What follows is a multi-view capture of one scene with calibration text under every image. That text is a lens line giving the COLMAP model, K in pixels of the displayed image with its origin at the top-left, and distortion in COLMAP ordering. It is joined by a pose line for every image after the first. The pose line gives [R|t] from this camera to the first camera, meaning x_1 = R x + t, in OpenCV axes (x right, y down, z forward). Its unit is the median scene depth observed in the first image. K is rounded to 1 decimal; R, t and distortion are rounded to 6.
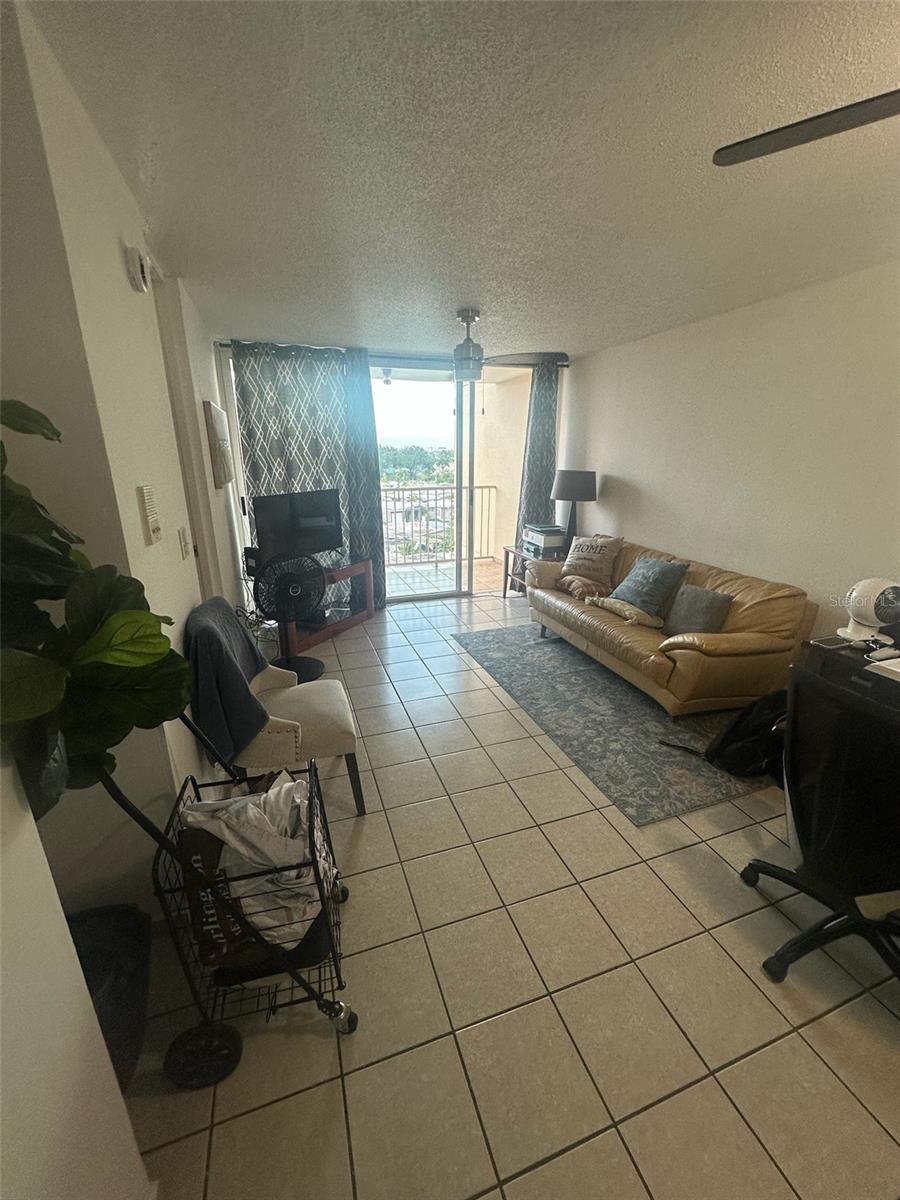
lens RADIAL K [[480.6, 0, 446.6], [0, 480.6, 599.7], [0, 0, 1]] dist [0.002467, 0.000146]
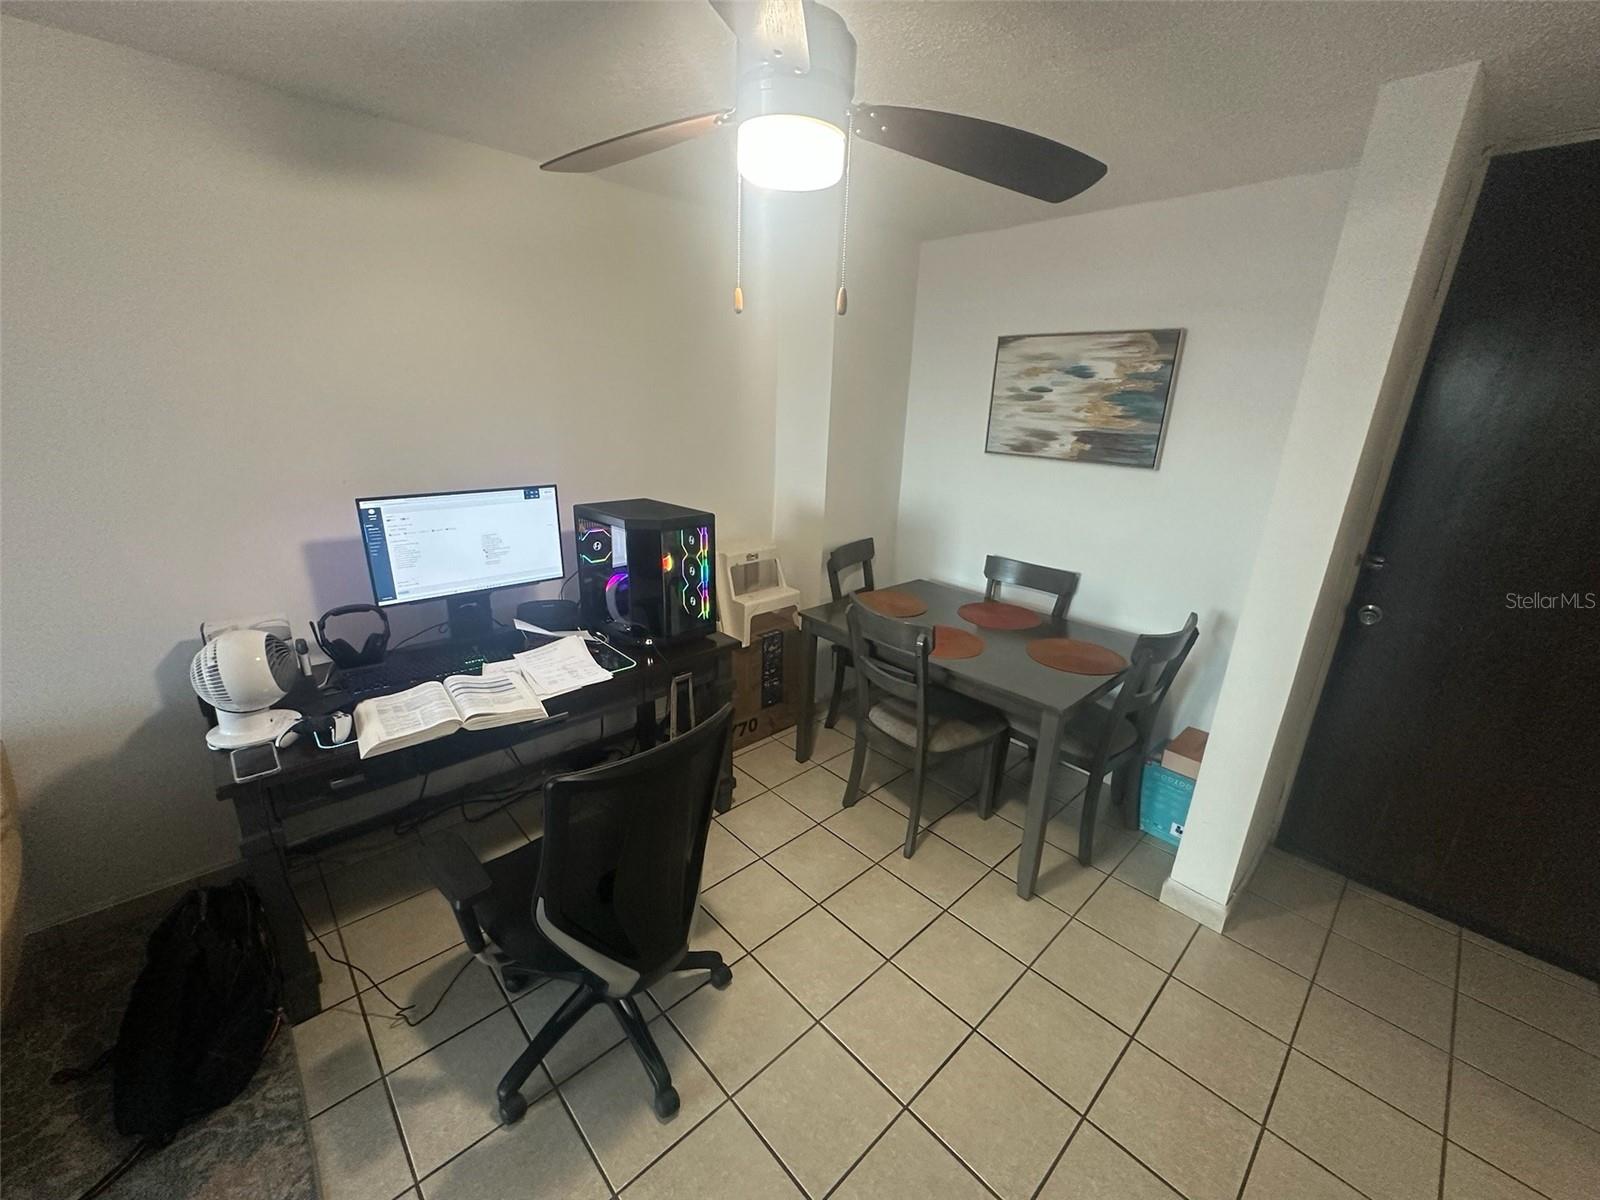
lens RADIAL K [[640.8, 0, 797.4], [0, 640.8, 595.6], [0, 0, 1]] dist [0.002467, 0.000146]
pose [[-0.406020, -0.277207, 0.870807, -0.054790], [0.242236, 0.886154, 0.395036, -0.238766], [-0.881175, 0.371333, -0.292646, 0.647334]]
